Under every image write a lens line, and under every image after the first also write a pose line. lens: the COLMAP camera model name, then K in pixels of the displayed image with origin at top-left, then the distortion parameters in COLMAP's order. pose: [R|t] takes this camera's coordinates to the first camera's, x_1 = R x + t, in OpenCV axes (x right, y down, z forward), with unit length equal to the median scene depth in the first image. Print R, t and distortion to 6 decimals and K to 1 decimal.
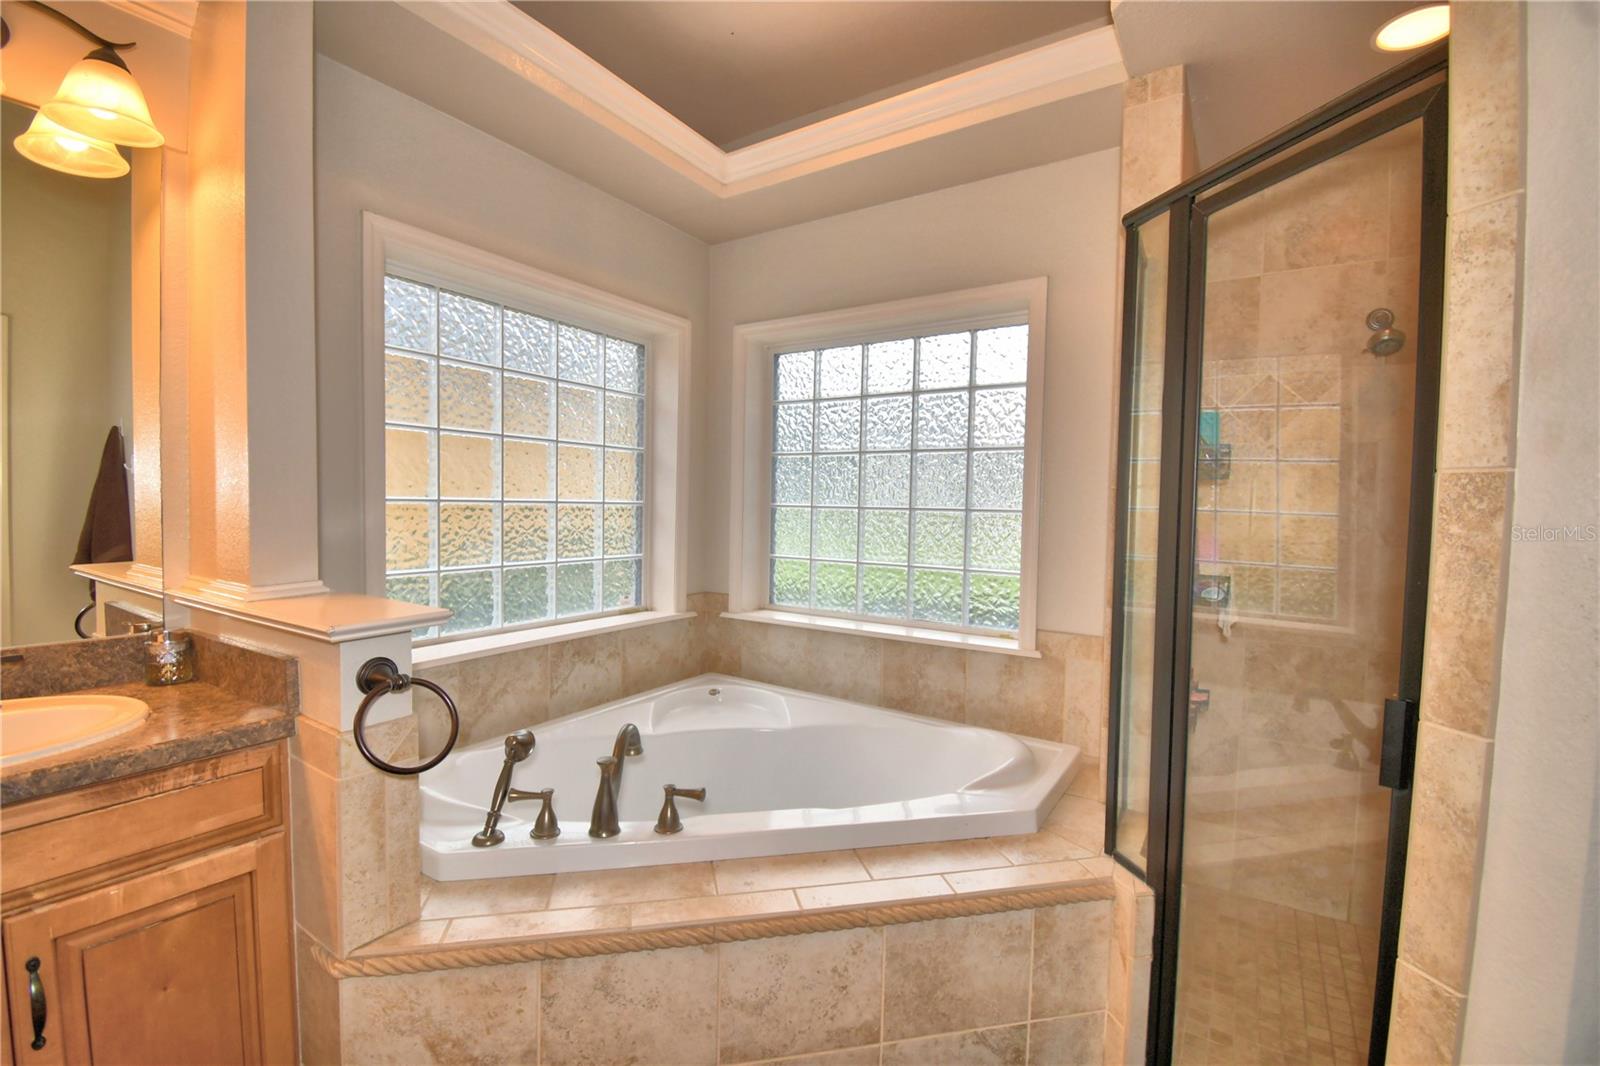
lens RADIAL K [[697.1, 0, 794.6], [0, 697.1, 533.9], [0, 0, 1]] dist [0.022276, -0.028207]
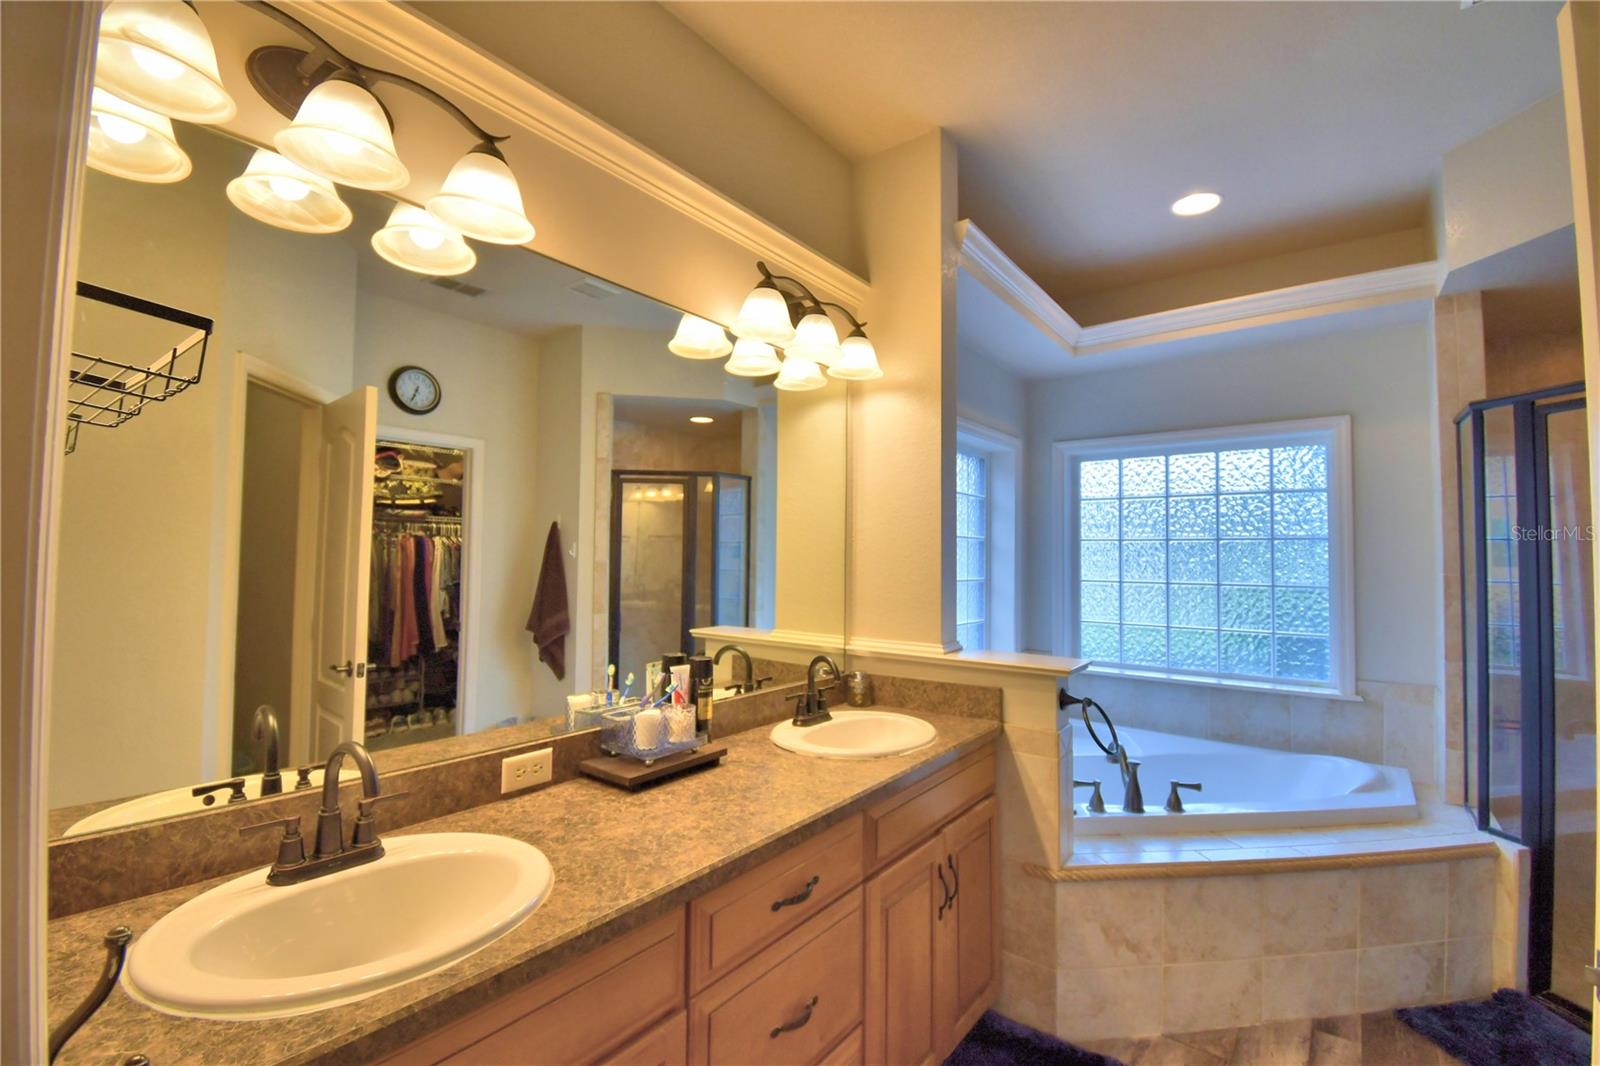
lens RADIAL K [[697.1, 0, 794.6], [0, 697.1, 533.9], [0, 0, 1]] dist [0.022276, -0.028207]
pose [[0.996287, -0.009978, -0.085517, -0.852421], [0.002985, 0.996668, -0.081513, -0.044698], [0.086045, 0.080955, 0.992997, -0.595893]]
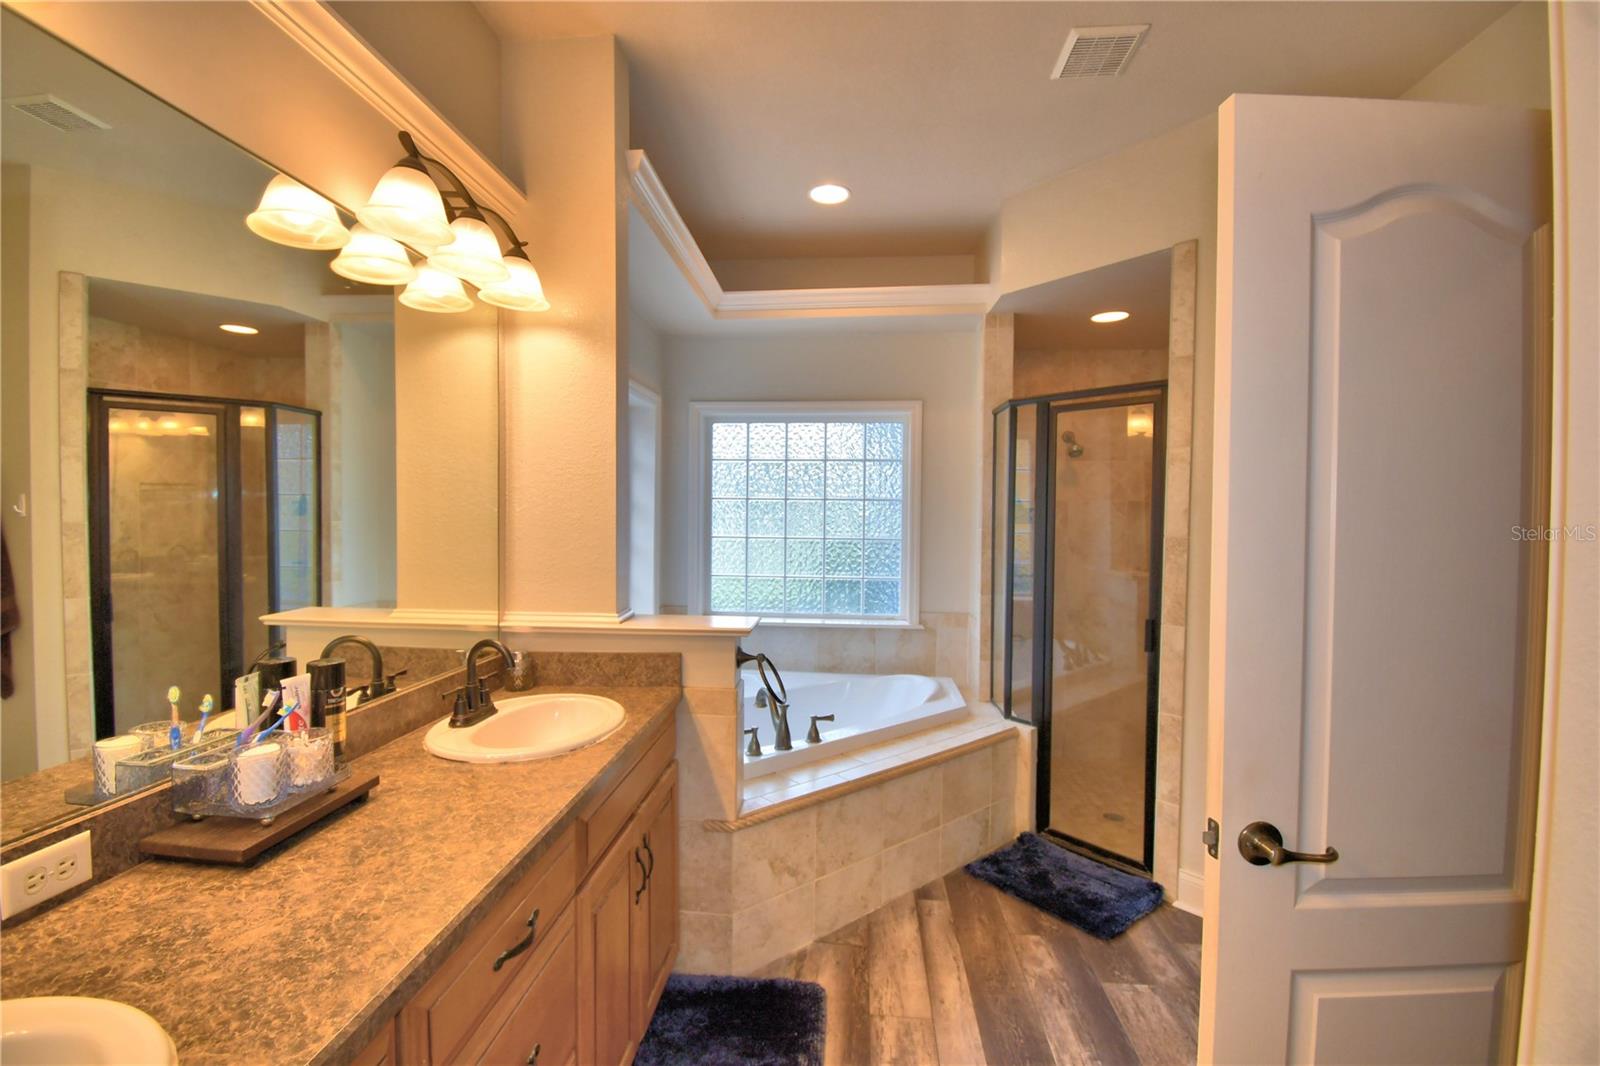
lens RADIAL K [[697.1, 0, 794.6], [0, 697.1, 533.9], [0, 0, 1]] dist [0.022276, -0.028207]
pose [[0.884091, -0.021423, 0.466824, -0.995133], [0.026437, 0.999642, -0.004194, -0.071160], [-0.466567, 0.016049, 0.884340, -0.473476]]
